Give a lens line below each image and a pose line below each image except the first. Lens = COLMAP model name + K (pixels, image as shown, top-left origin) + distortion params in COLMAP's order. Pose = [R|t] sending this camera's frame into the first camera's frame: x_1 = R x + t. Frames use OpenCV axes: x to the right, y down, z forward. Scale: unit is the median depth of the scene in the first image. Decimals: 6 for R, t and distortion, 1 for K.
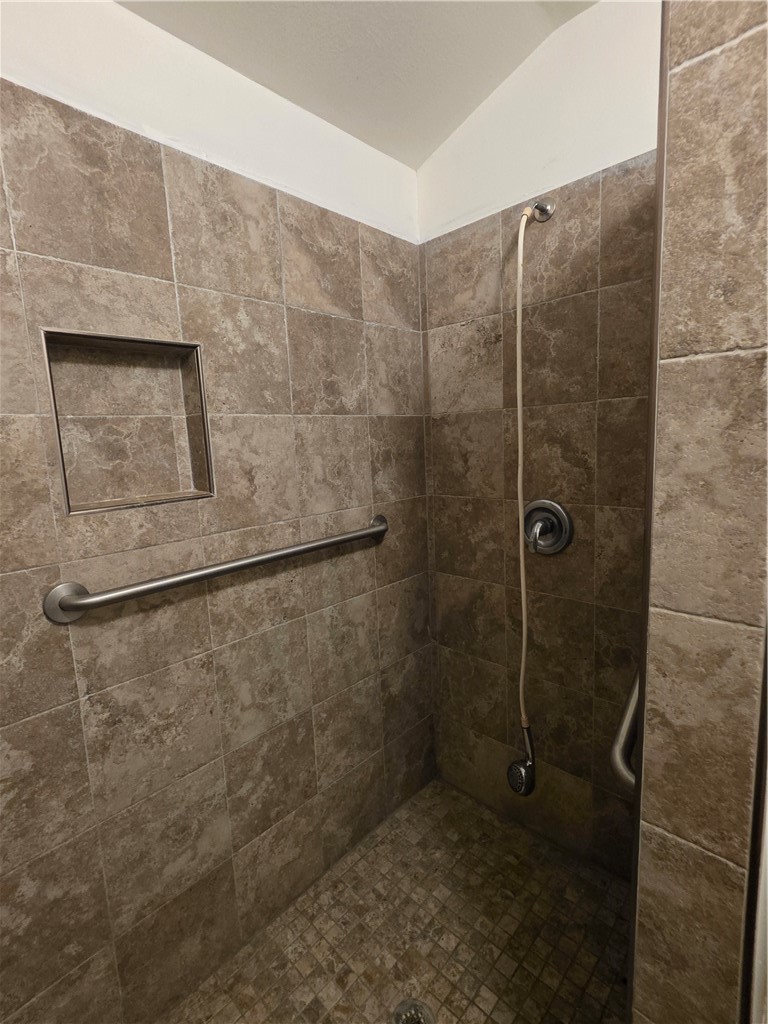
lens RADIAL K [[476.9, 0, 385.3], [0, 476.9, 503.6], [0, 0, 1]] dist [0.005132, -0.001341]
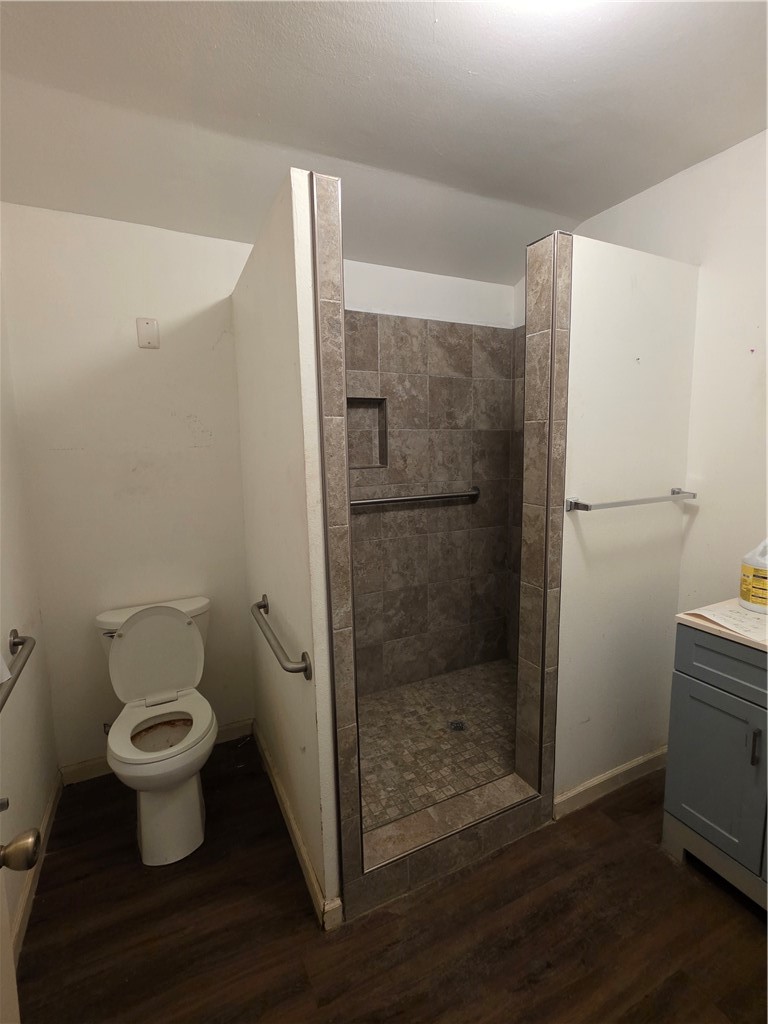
lens RADIAL K [[476.9, 0, 384.0], [0, 476.9, 507.6], [0, 0, 1]] dist [0.005132, -0.001341]
pose [[0.936524, 0.078574, -0.341685, 0.378258], [-0.076213, 0.996884, 0.020351, 0.124168], [0.342219, 0.006981, 0.939594, -1.035186]]
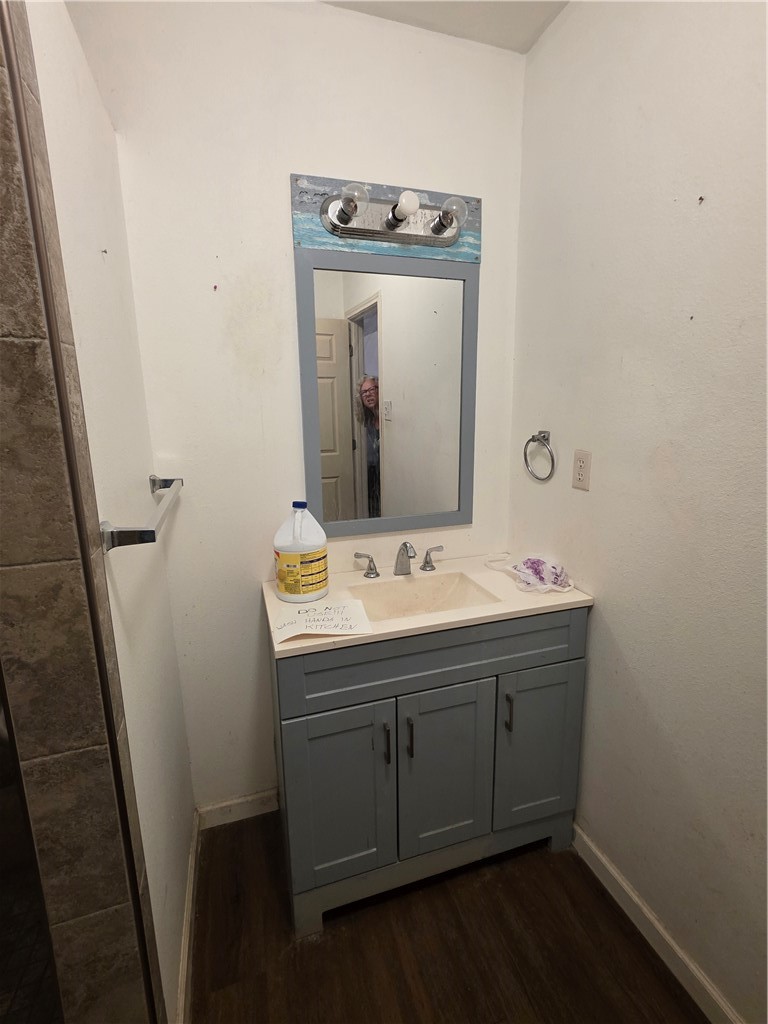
lens RADIAL K [[476.9, 0, 385.4], [0, 476.9, 503.3], [0, 0, 1]] dist [0.005132, -0.001341]
pose [[0.473627, -0.141358, 0.869307, 0.032681], [0.119134, 0.988247, 0.095790, 0.036969], [-0.872631, 0.058195, 0.484901, -0.159240]]
